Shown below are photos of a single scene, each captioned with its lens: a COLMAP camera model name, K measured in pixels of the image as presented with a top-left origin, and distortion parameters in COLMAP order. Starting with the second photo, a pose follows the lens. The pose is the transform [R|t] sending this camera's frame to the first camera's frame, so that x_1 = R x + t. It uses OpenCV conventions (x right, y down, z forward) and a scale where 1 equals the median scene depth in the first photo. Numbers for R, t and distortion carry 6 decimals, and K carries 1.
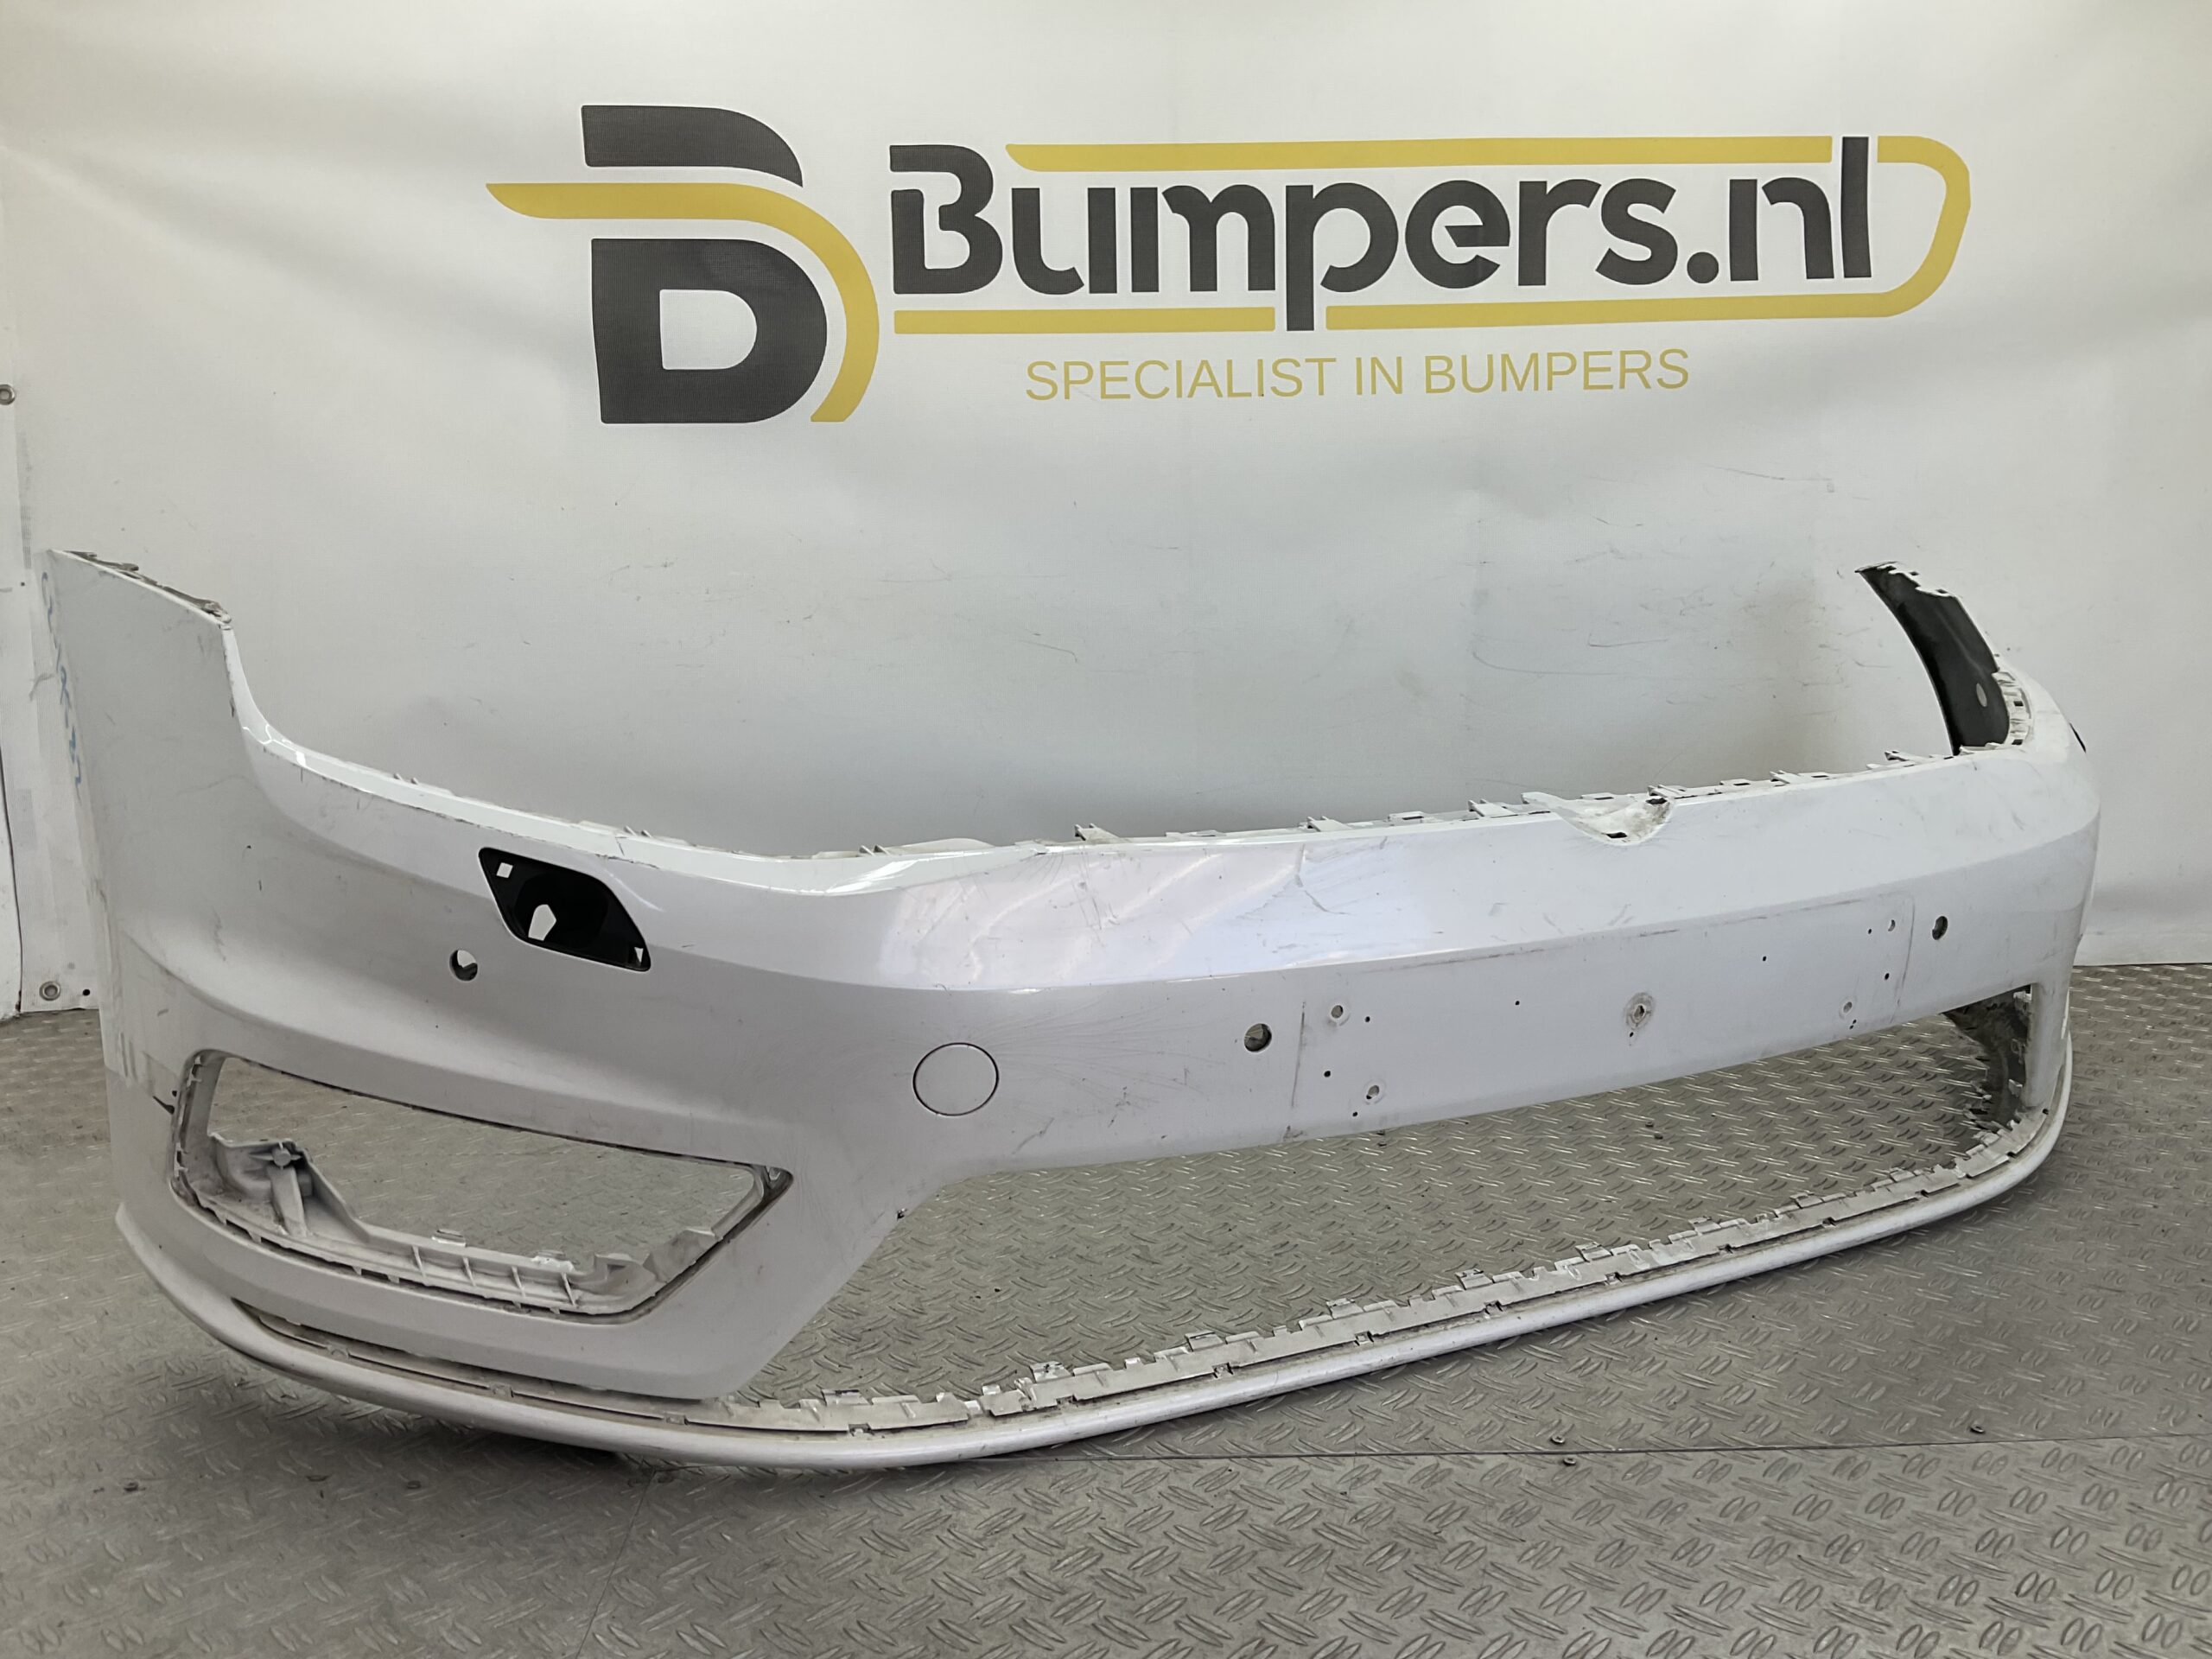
lens RADIAL K [[1846.7, 0, 1124.5], [0, 1846.7, 835.9], [0, 0, 1]] dist [0.136122, -0.306896]
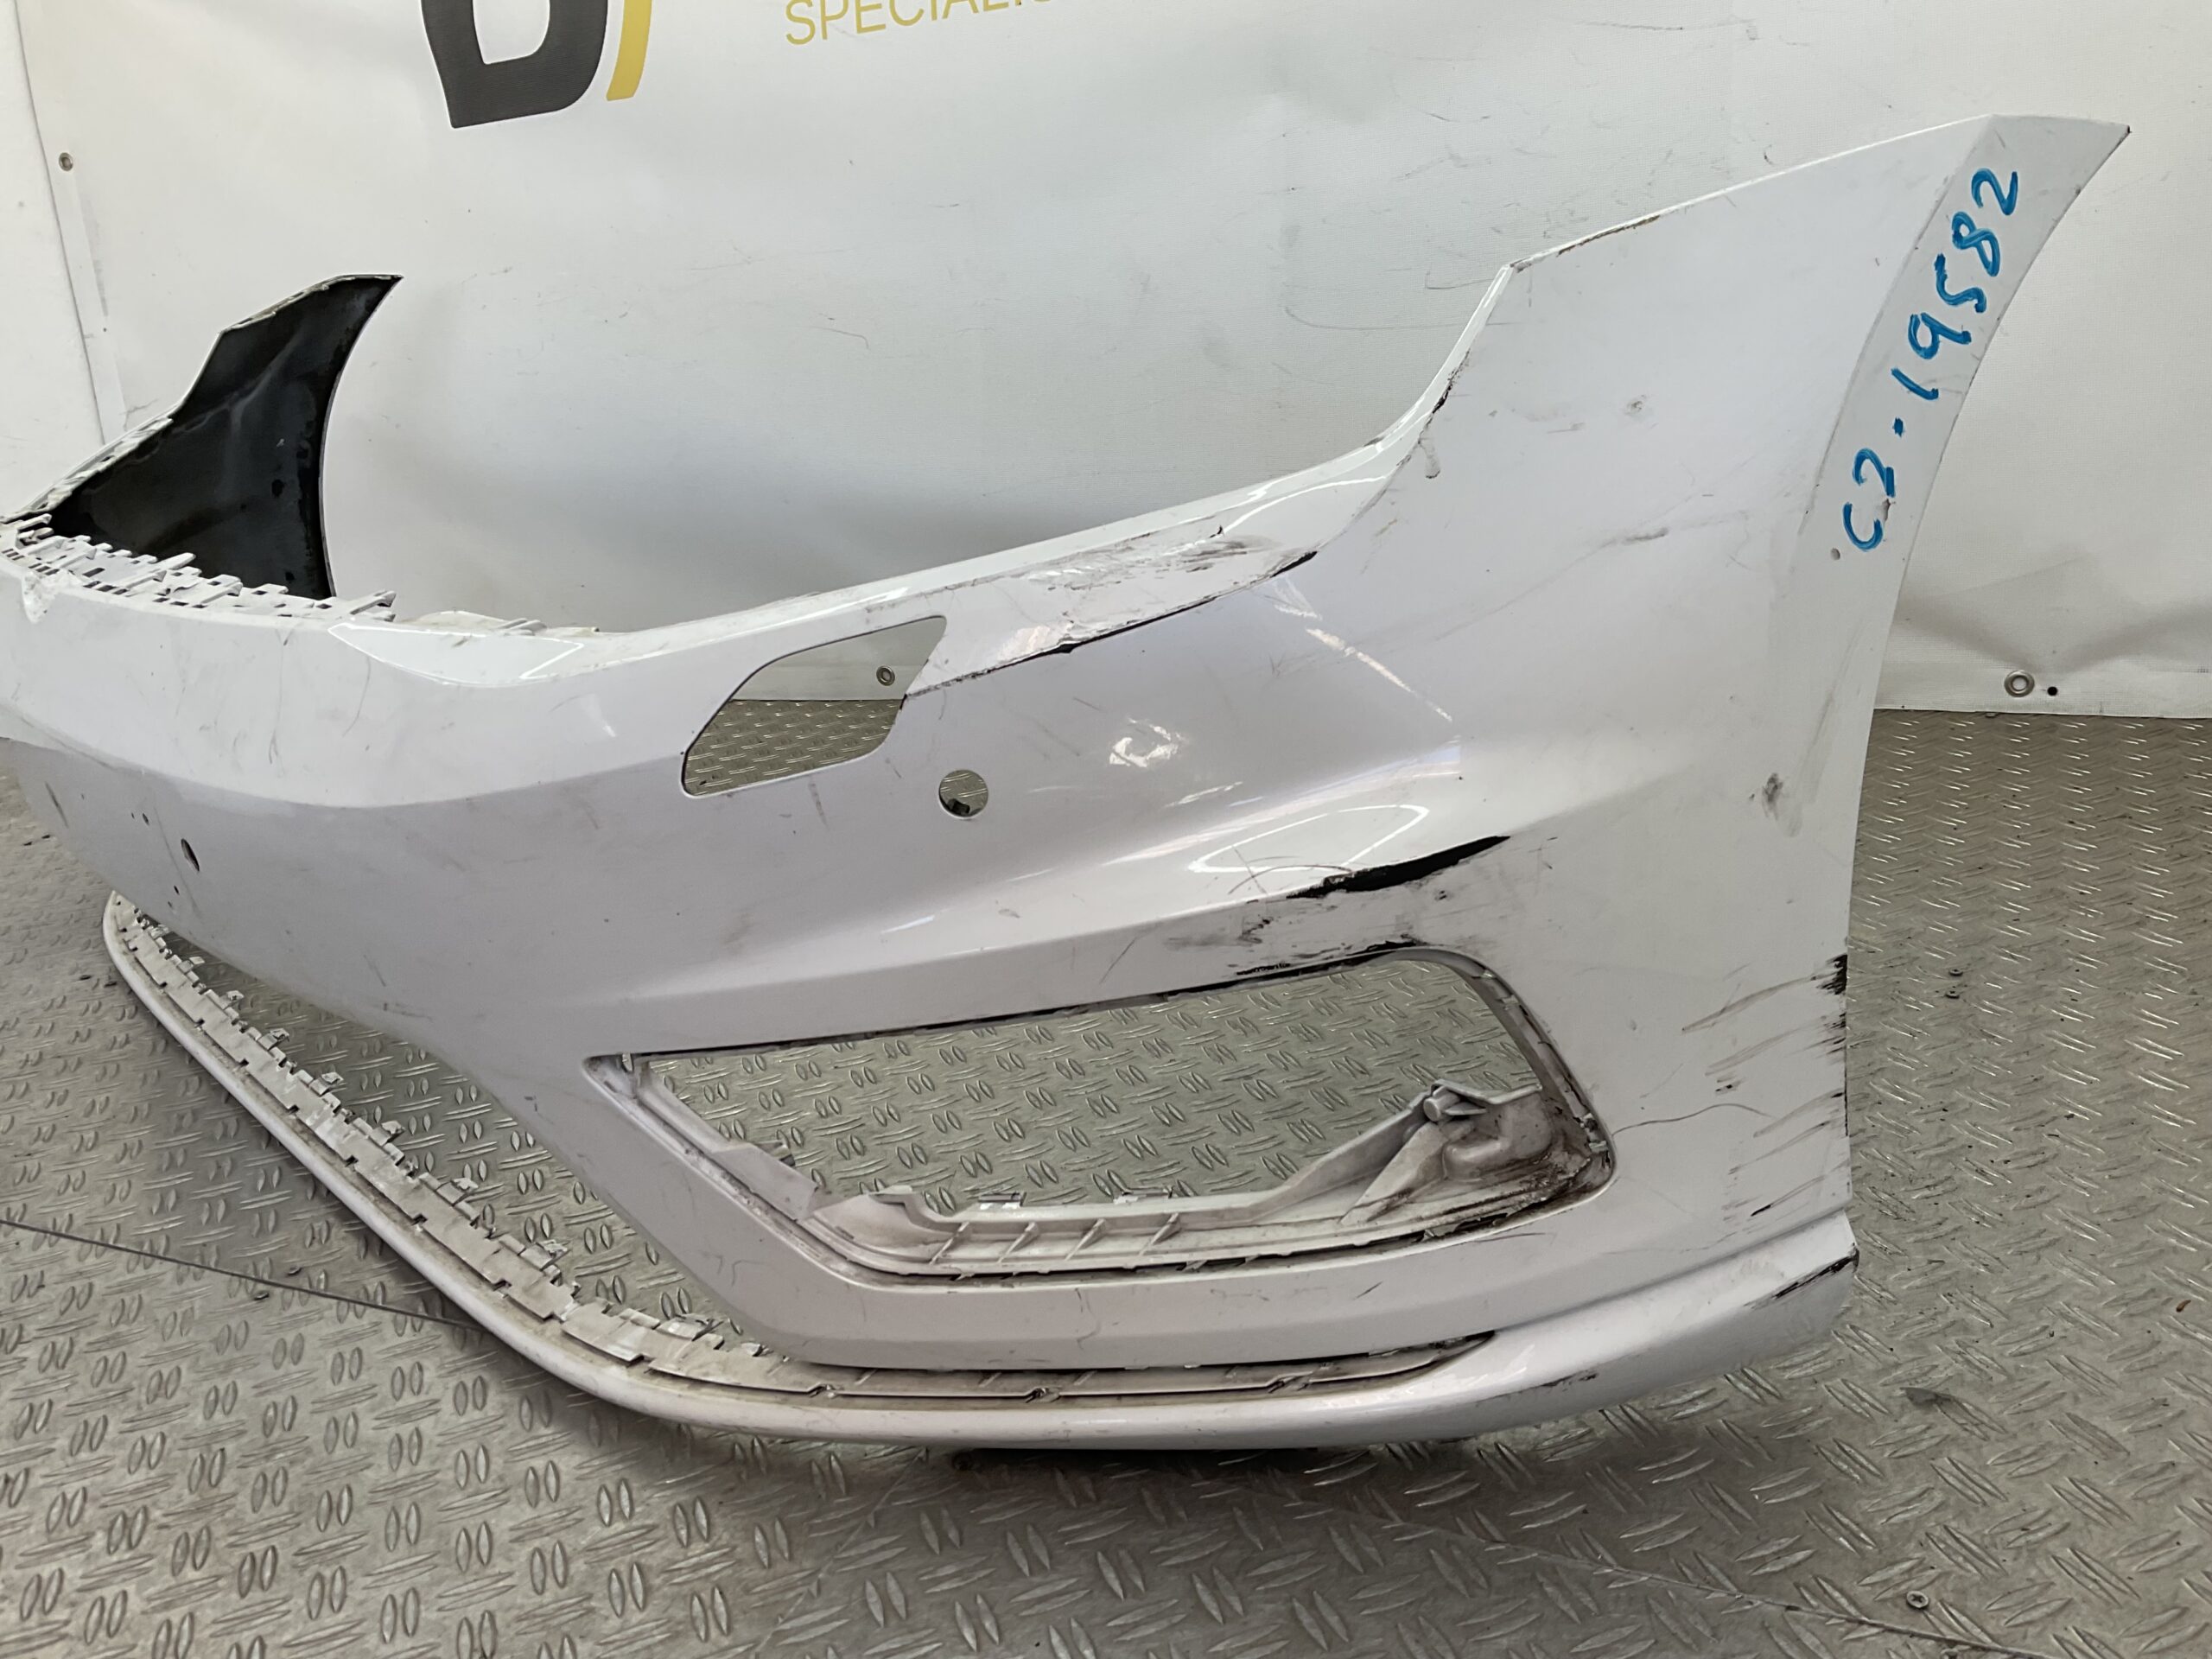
lens RADIAL K [[1929.6, 0, 1106.0], [0, 1929.6, 829.5], [0, 0, 1]] dist [0.078279, -0.192247]
pose [[0.867420, 0.071133, -0.492467, 0.556042], [0.022017, 0.983272, 0.180808, -0.032652], [0.497090, -0.167679, 0.851343, 0.226685]]
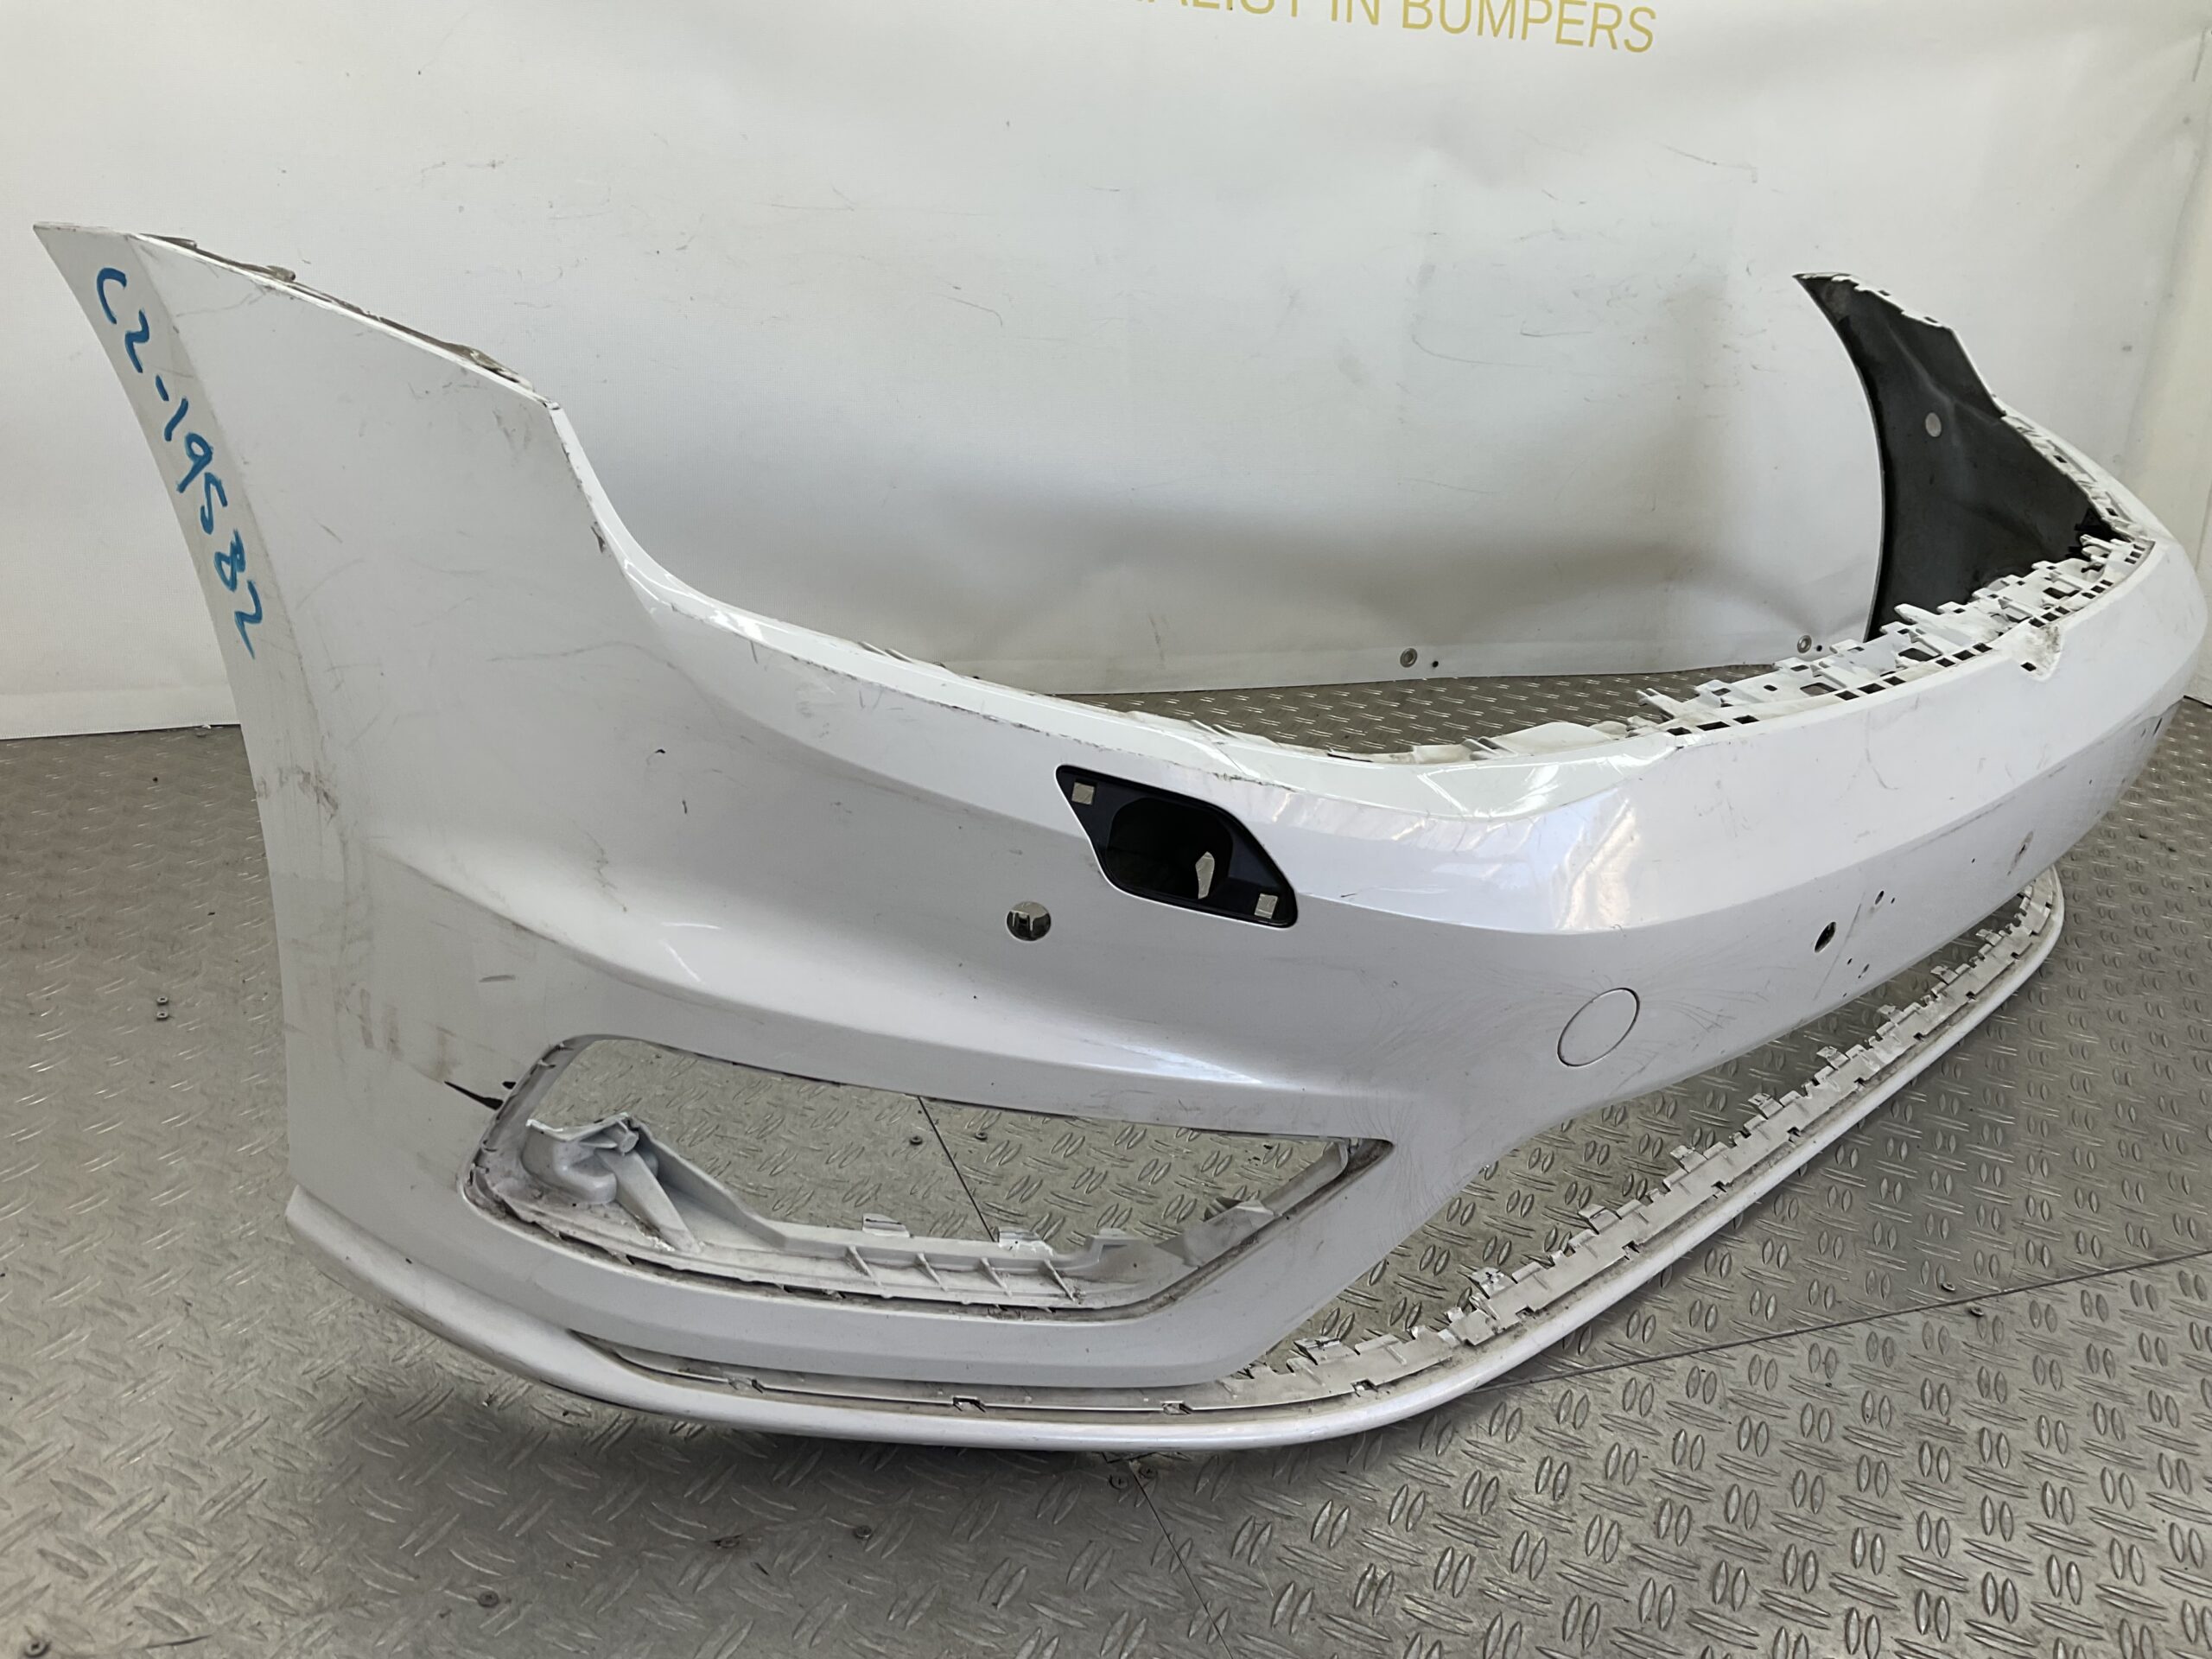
lens RADIAL K [[1846.7, 0, 1124.5], [0, 1846.7, 835.9], [0, 0, 1]] dist [0.136122, -0.306896]
pose [[0.939851, -0.038806, 0.339374, -0.273209], [-0.041798, 0.972994, 0.227013, -0.063518], [-0.339019, -0.227544, 0.912847, 0.158133]]
